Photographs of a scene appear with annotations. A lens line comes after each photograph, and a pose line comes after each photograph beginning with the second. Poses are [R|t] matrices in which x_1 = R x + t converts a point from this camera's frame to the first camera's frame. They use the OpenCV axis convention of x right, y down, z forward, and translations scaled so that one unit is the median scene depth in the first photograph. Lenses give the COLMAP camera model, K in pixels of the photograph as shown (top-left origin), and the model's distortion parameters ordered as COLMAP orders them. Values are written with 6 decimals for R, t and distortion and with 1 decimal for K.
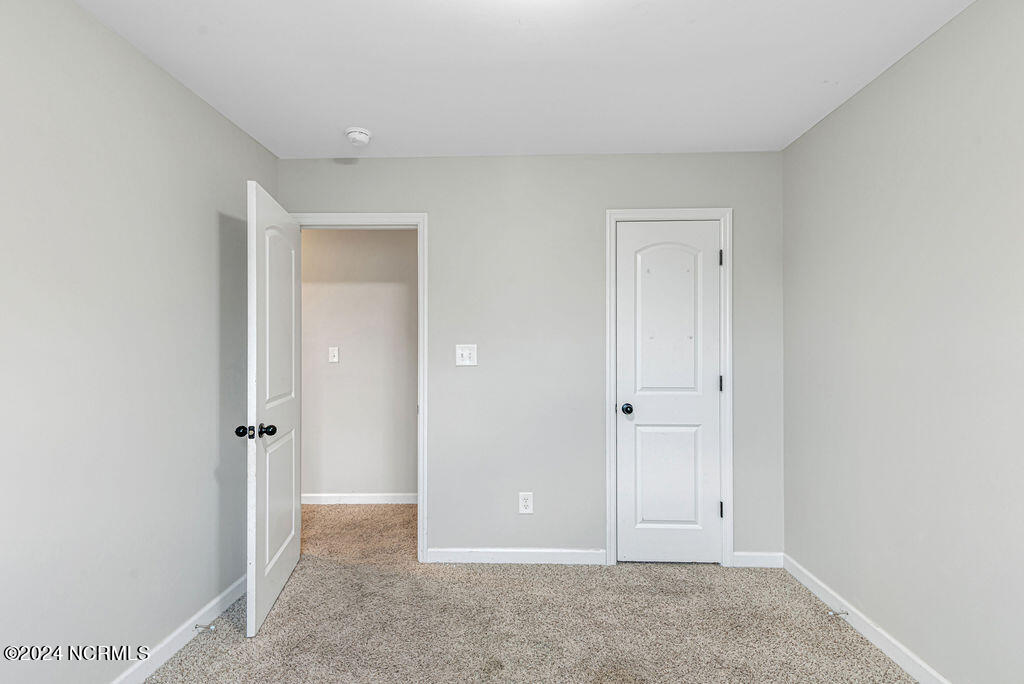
lens RADIAL K [[428.8, 0, 512.0], [0, 428.8, 342.0], [0, 0, 1]] dist [-0.000045, -0.000040]
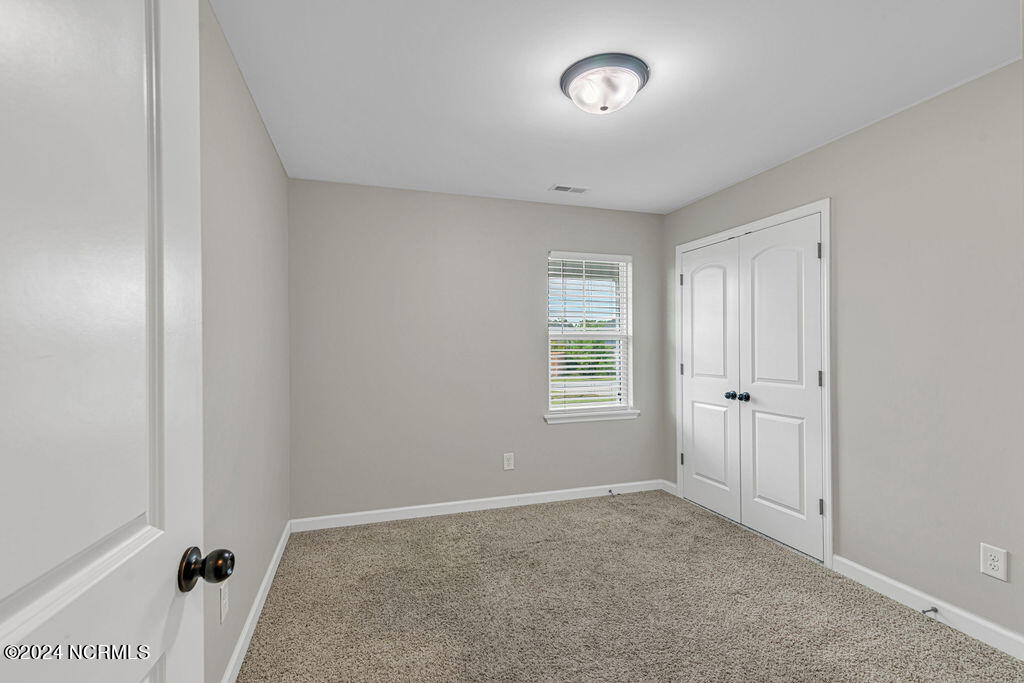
lens RADIAL K [[475.7, 0, 512.0], [0, 475.7, 341.5], [0, 0, 1]] dist [0.001899, -0.000009]
pose [[0.344532, -0.015455, -0.938647, 1.266688], [0.019540, 0.999766, -0.009289, 0.007545], [0.938571, -0.015141, 0.344753, -0.040713]]
